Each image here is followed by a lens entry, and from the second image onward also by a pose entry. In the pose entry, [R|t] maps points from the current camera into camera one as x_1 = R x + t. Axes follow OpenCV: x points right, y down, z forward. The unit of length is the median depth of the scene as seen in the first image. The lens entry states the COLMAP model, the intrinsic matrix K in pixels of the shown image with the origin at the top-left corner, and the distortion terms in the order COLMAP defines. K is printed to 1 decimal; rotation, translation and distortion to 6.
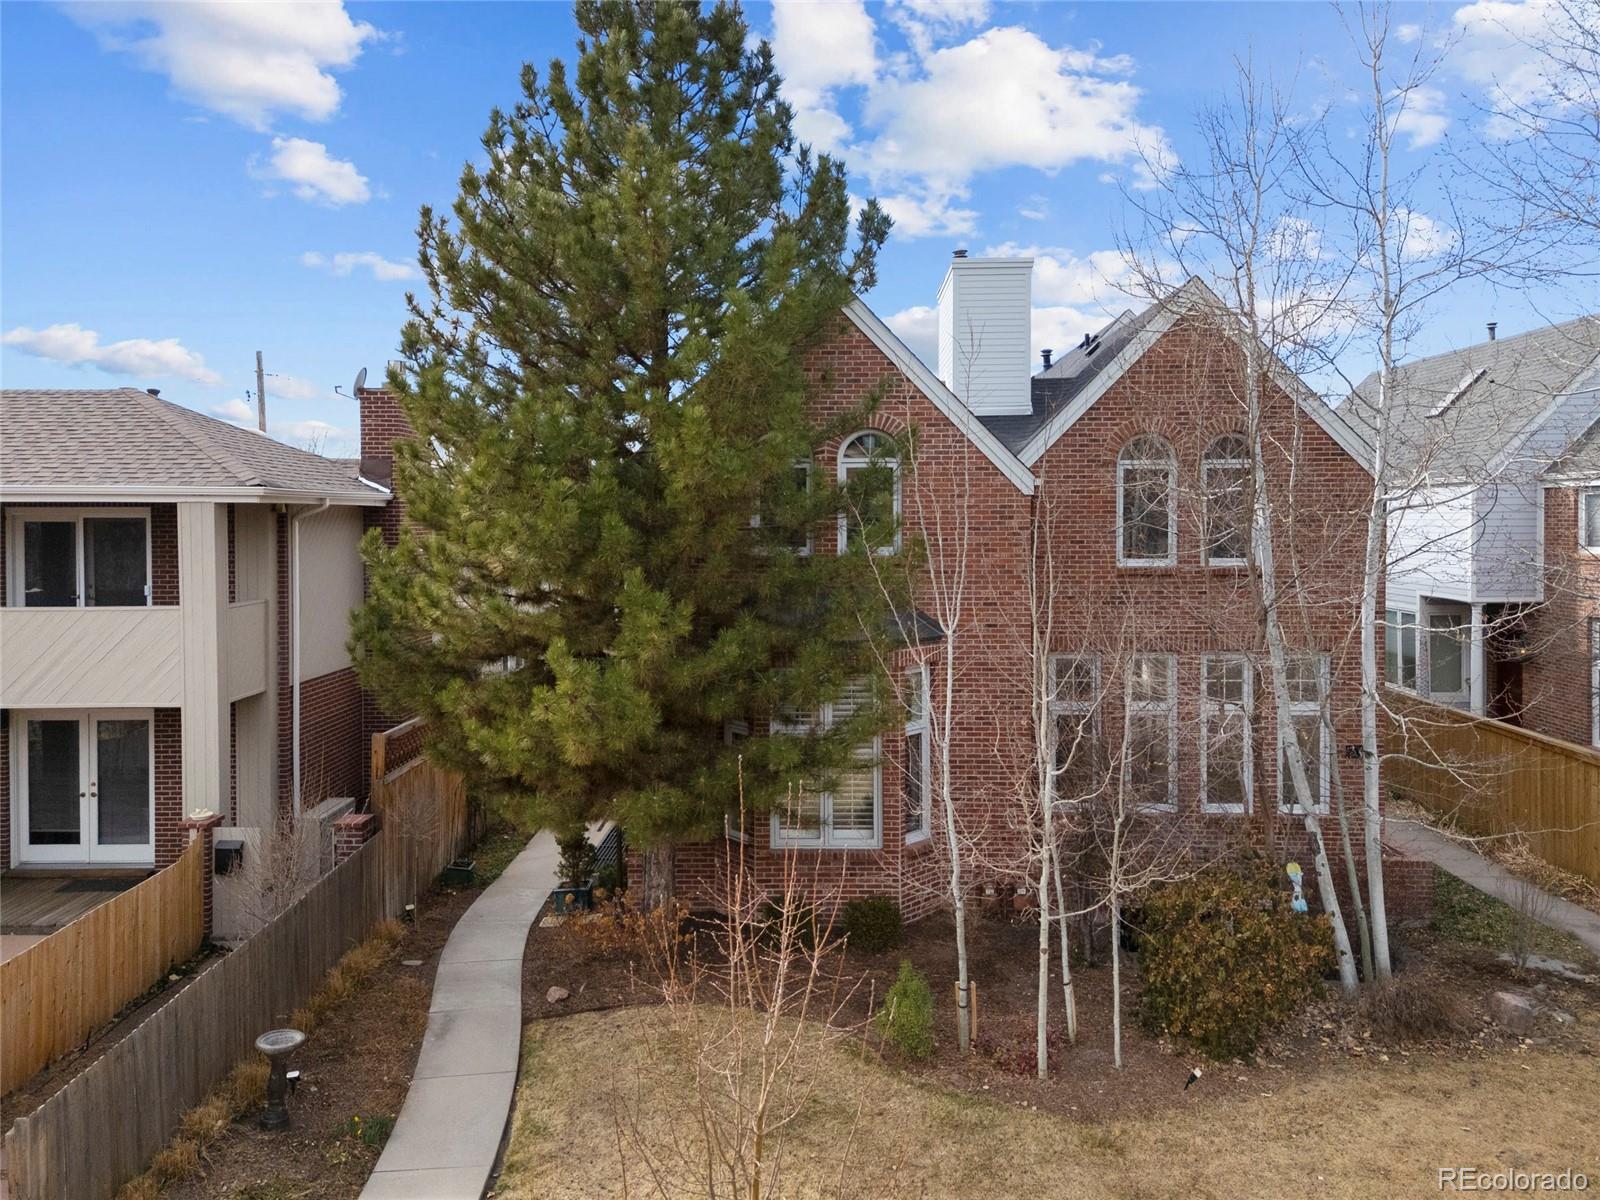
lens RADIAL K [[1128.2, 0, 800.0], [0, 1128.2, 600.0], [0, 0, 1]] dist [0.023012, 0.000761]
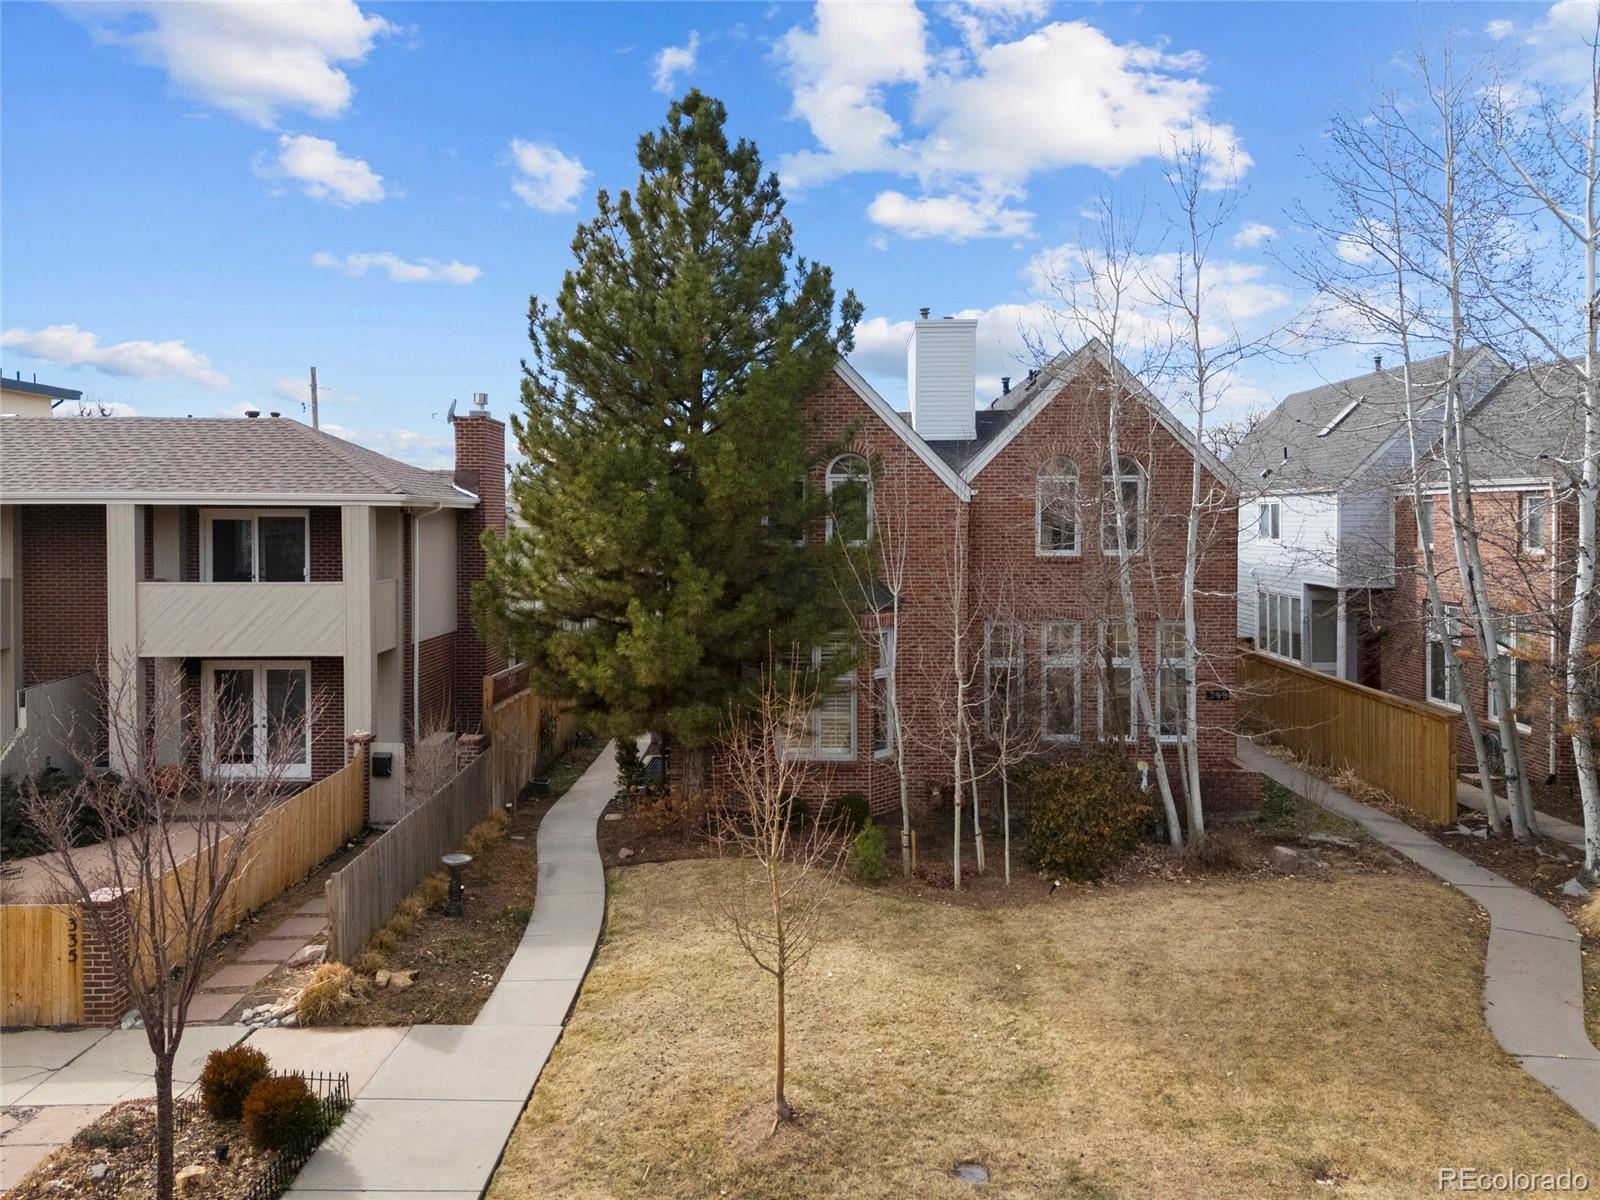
lens RADIAL K [[1112.8, 0, 800.0], [0, 1112.8, 600.0], [0, 0, 1]] dist [0.024782, -0.001596]
pose [[0.999994, 0.003144, 0.001380, 0.000939], [-0.003145, 0.999995, 0.000911, 0.027343], [-0.001378, -0.000915, 0.999999, -0.385042]]
